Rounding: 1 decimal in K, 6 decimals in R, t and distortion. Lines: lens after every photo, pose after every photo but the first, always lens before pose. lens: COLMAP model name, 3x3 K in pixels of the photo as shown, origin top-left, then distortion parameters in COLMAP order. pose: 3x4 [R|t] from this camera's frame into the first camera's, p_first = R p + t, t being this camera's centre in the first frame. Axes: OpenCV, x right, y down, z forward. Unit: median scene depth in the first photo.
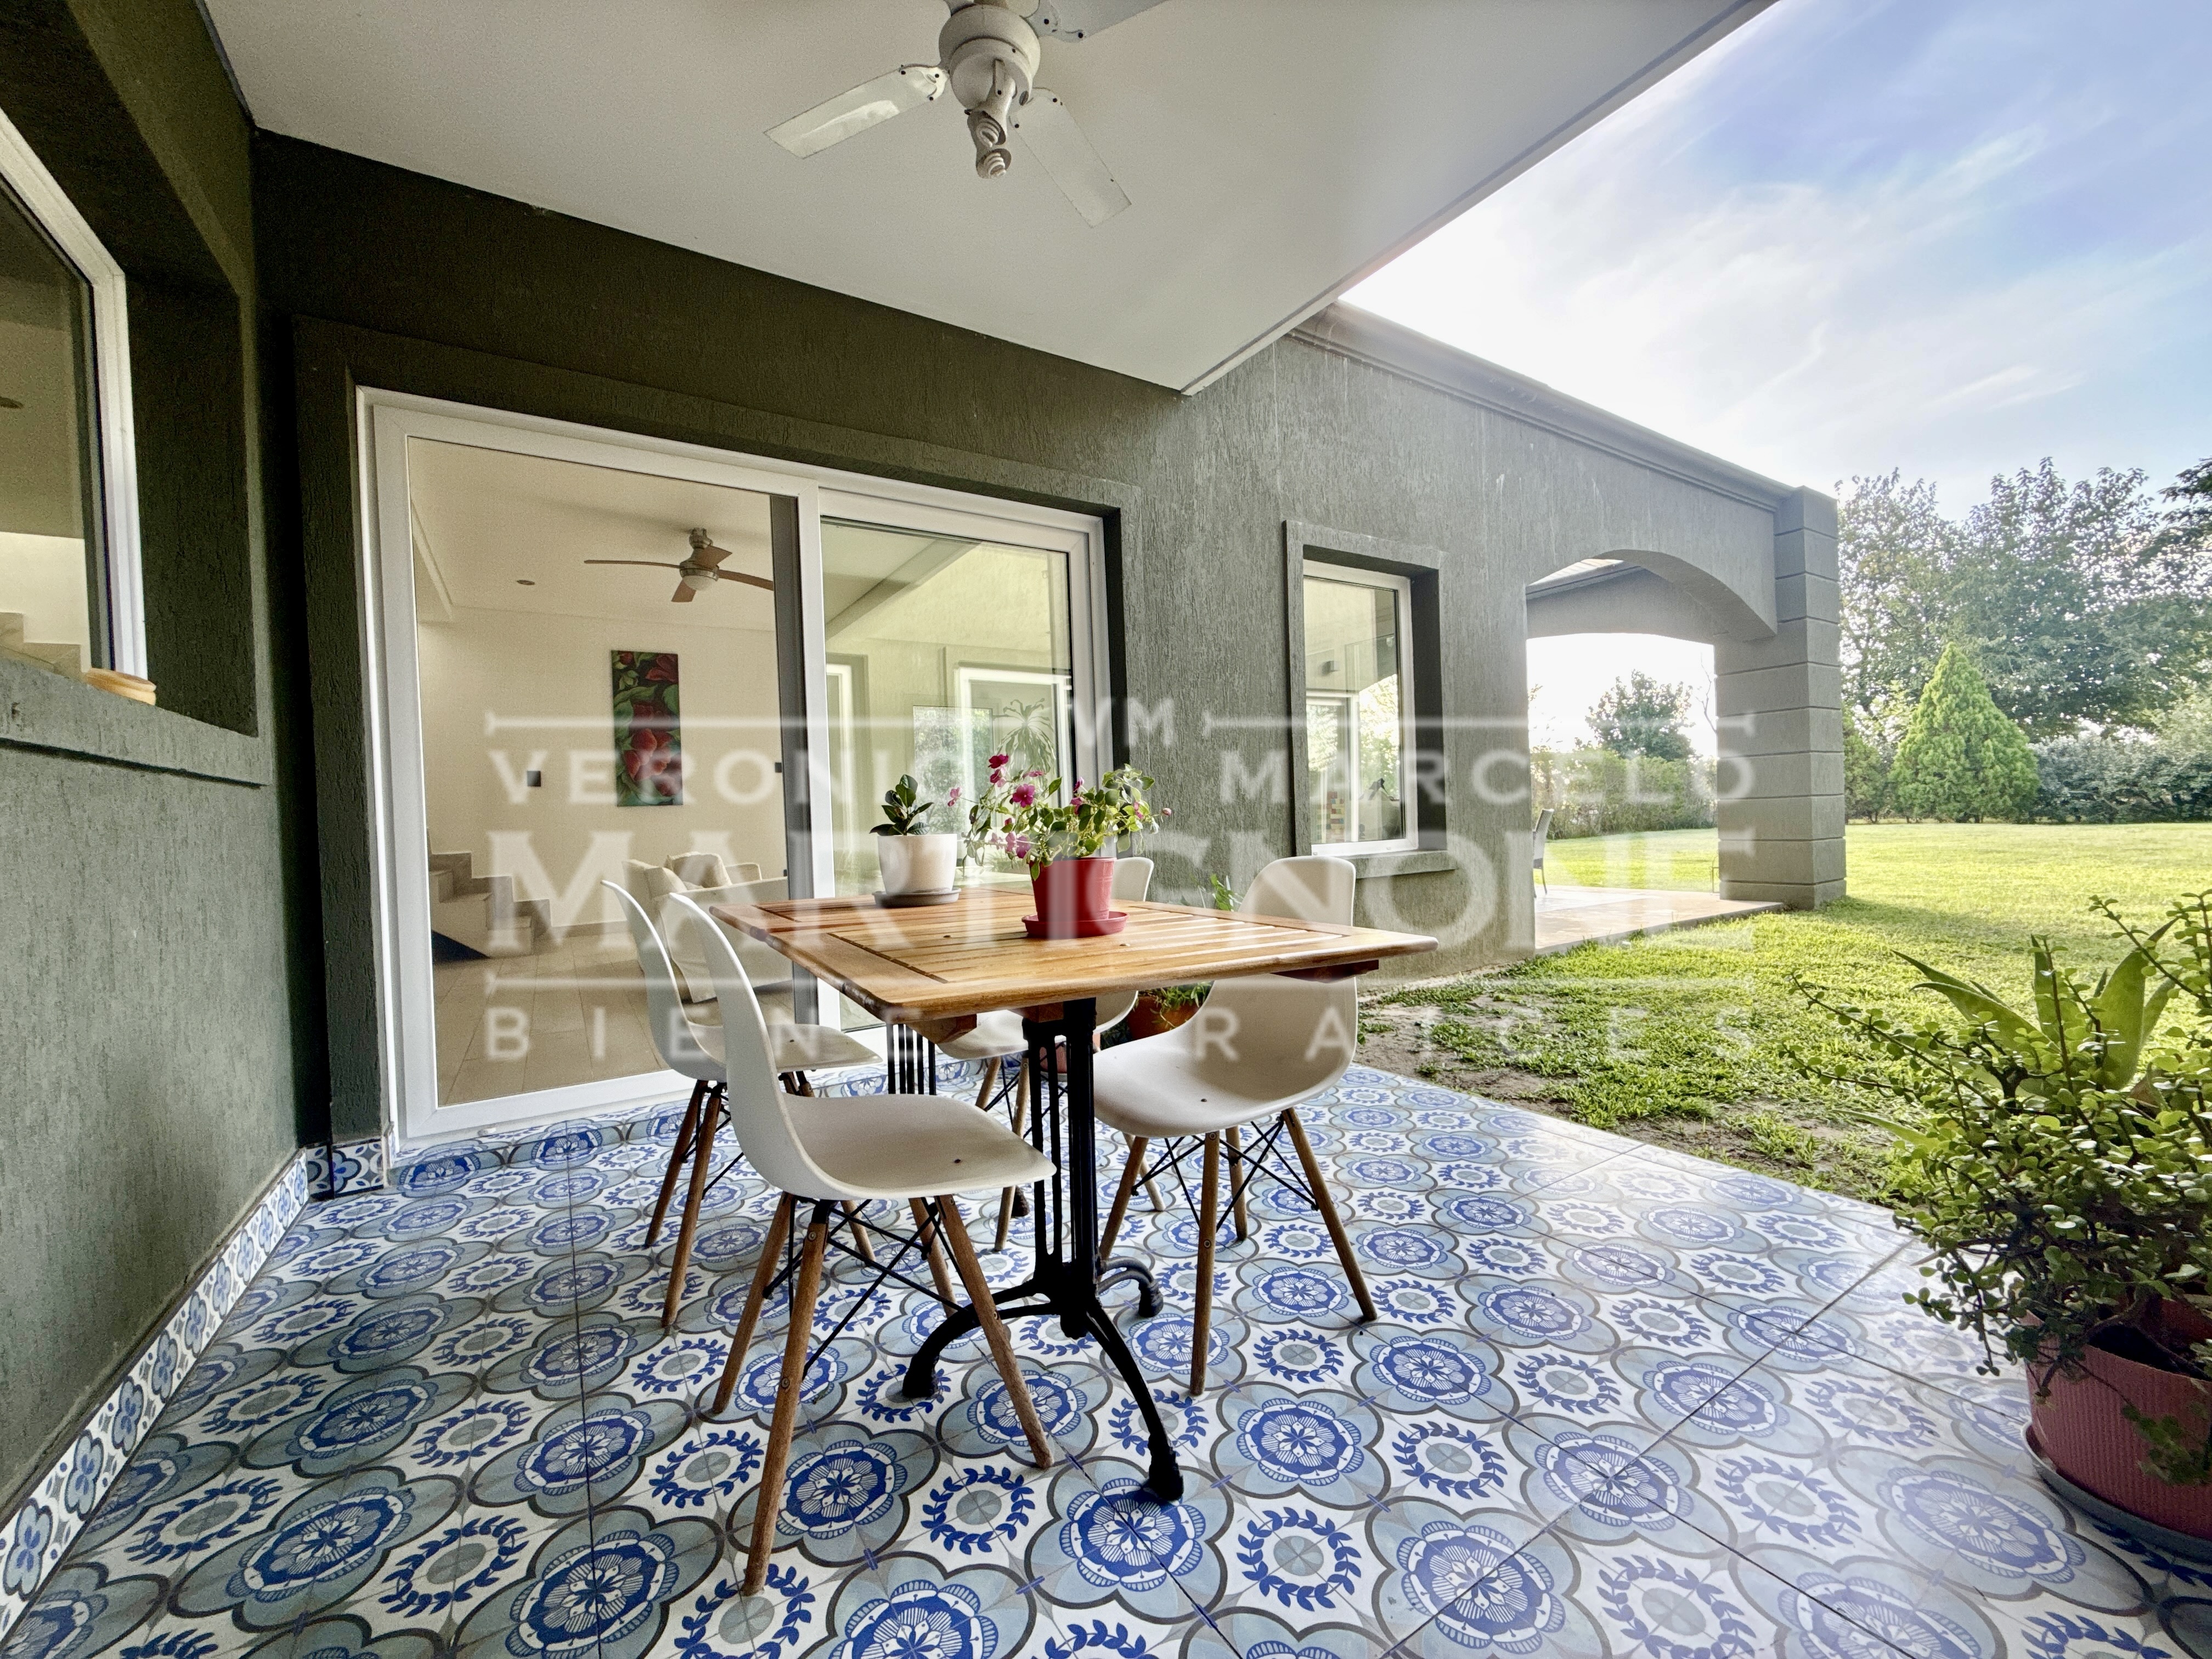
lens RADIAL K [[881.7, 0, 1109.1], [0, 881.7, 830.9], [0, 0, 1]] dist [-0.000016, -0.000063]
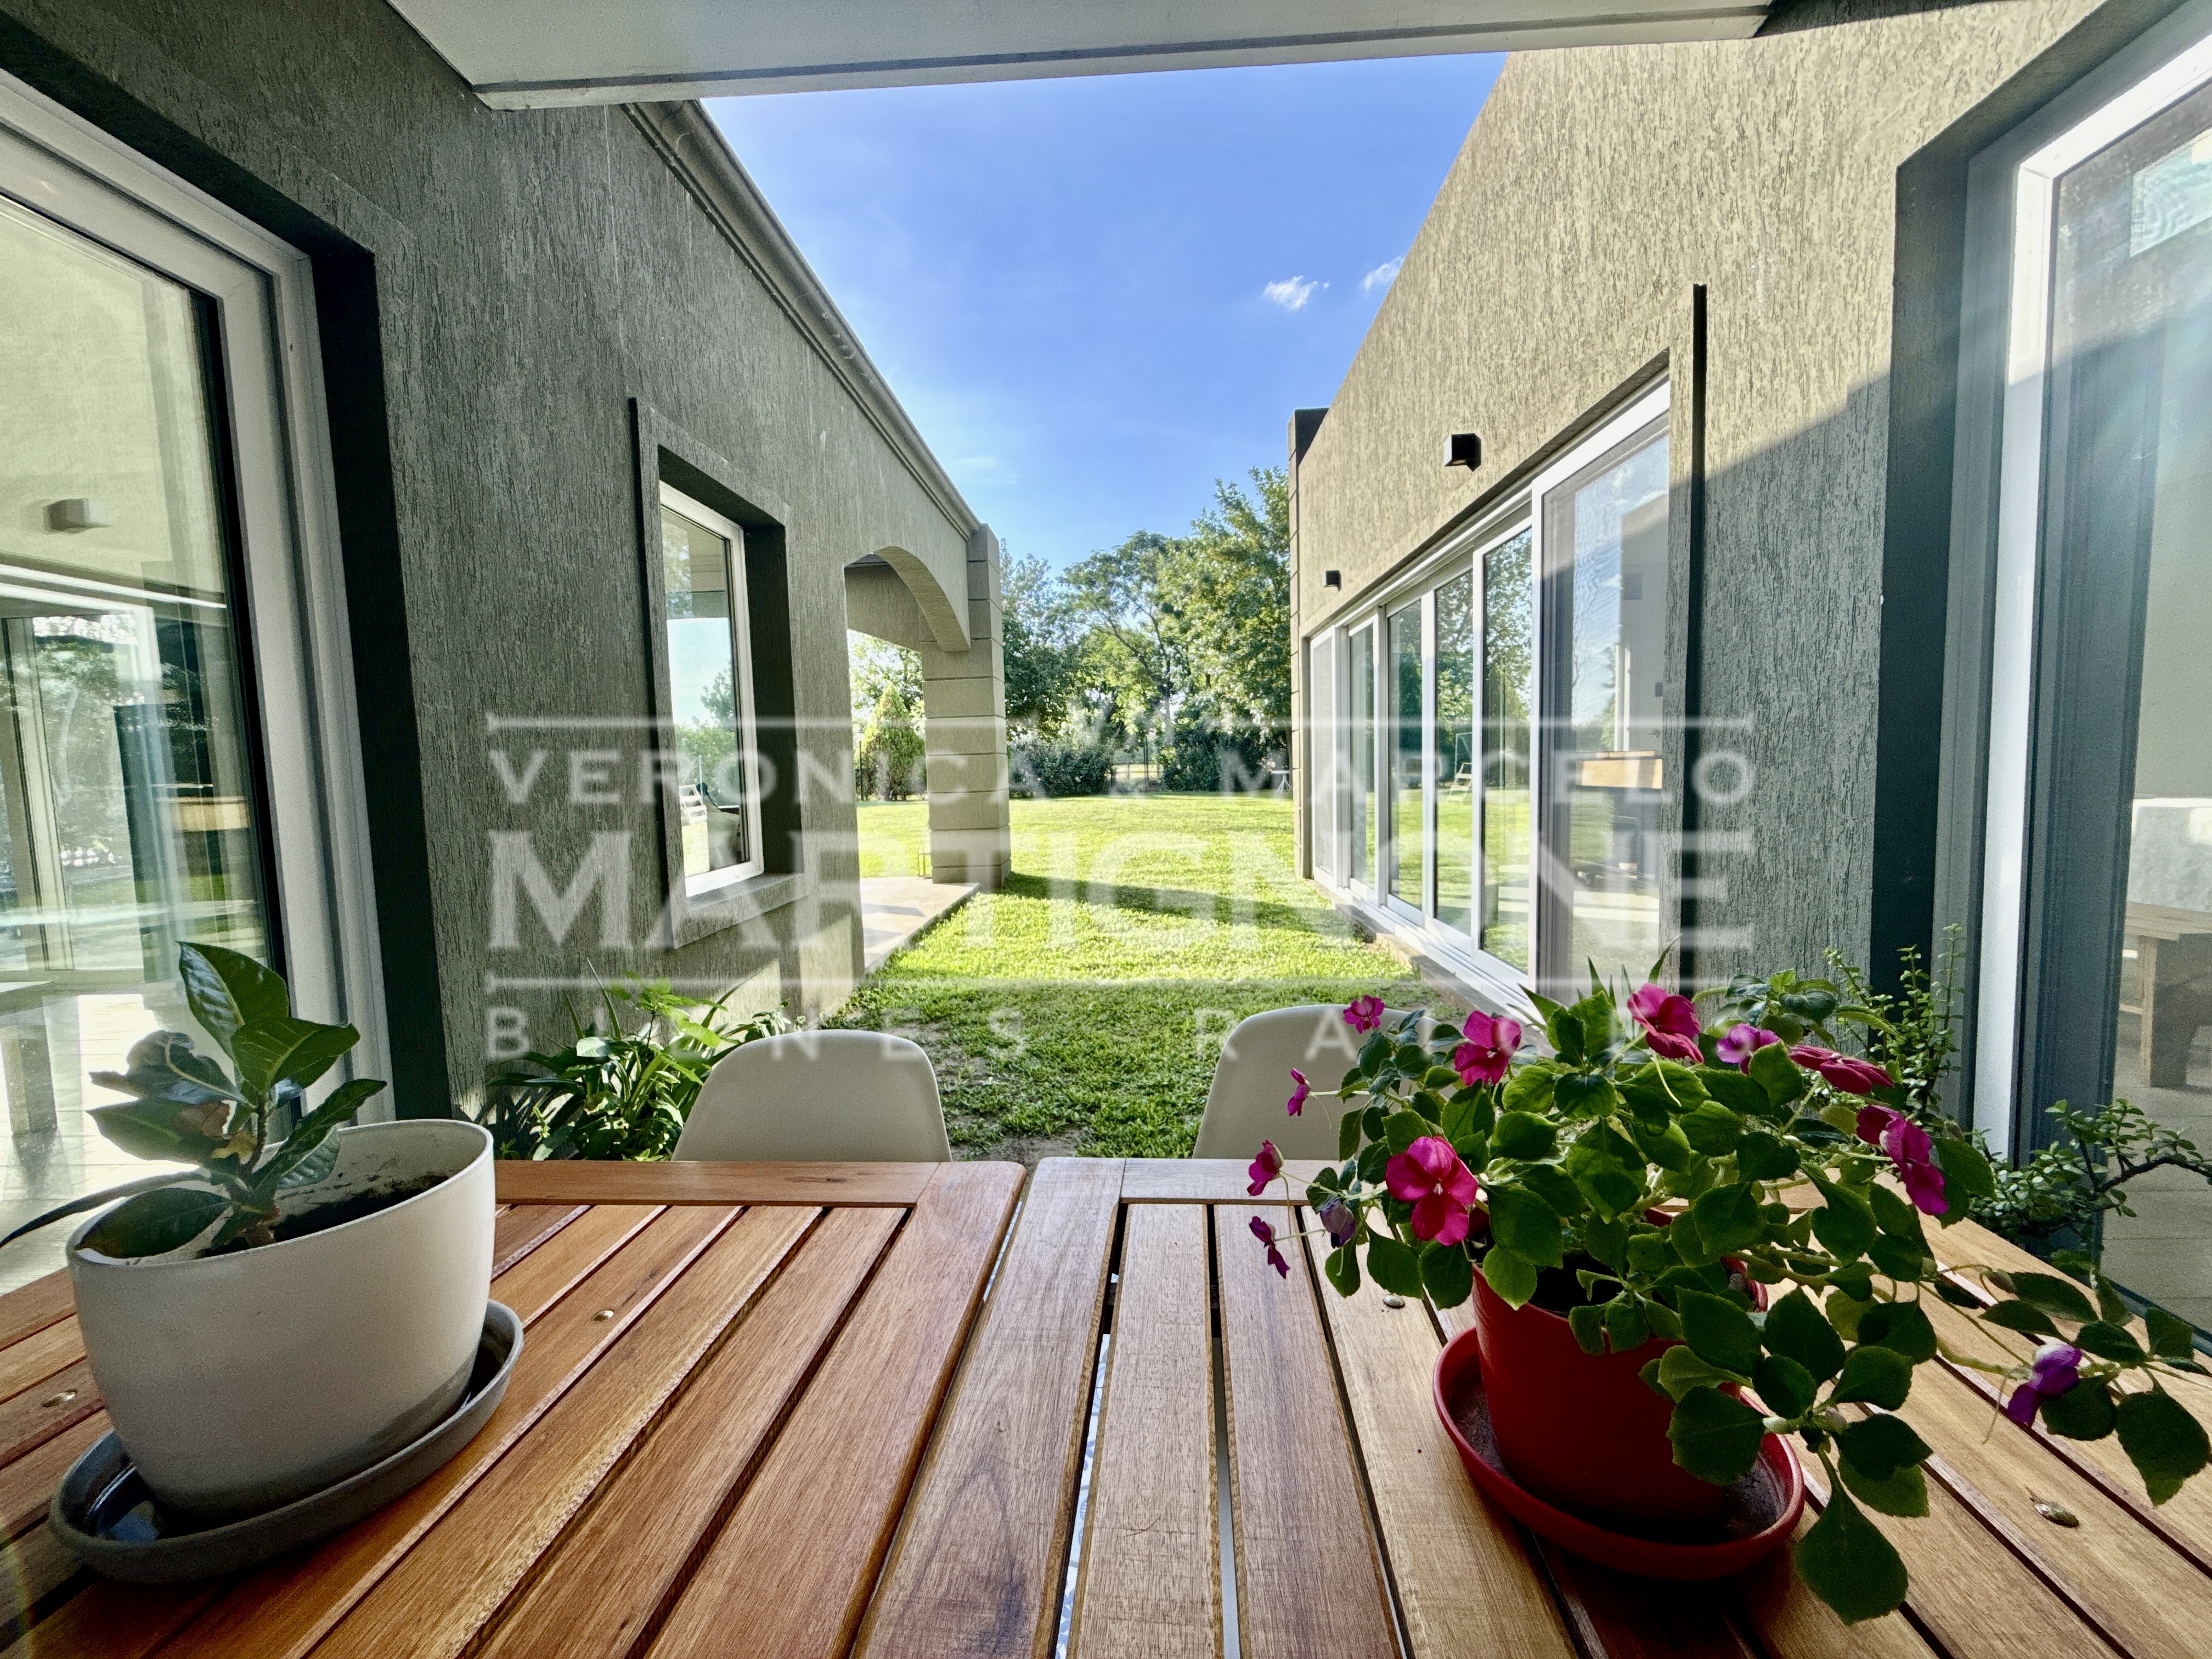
lens RADIAL K [[881.7, 0, 1117.8], [0, 881.7, 829.2], [0, 0, 1]] dist [-0.000016, -0.000063]
pose [[0.569422, -0.044575, 0.820836, -0.146065], [0.023581, 0.999004, 0.037892, -0.049974], [-0.821707, -0.002221, 0.569906, 0.334934]]
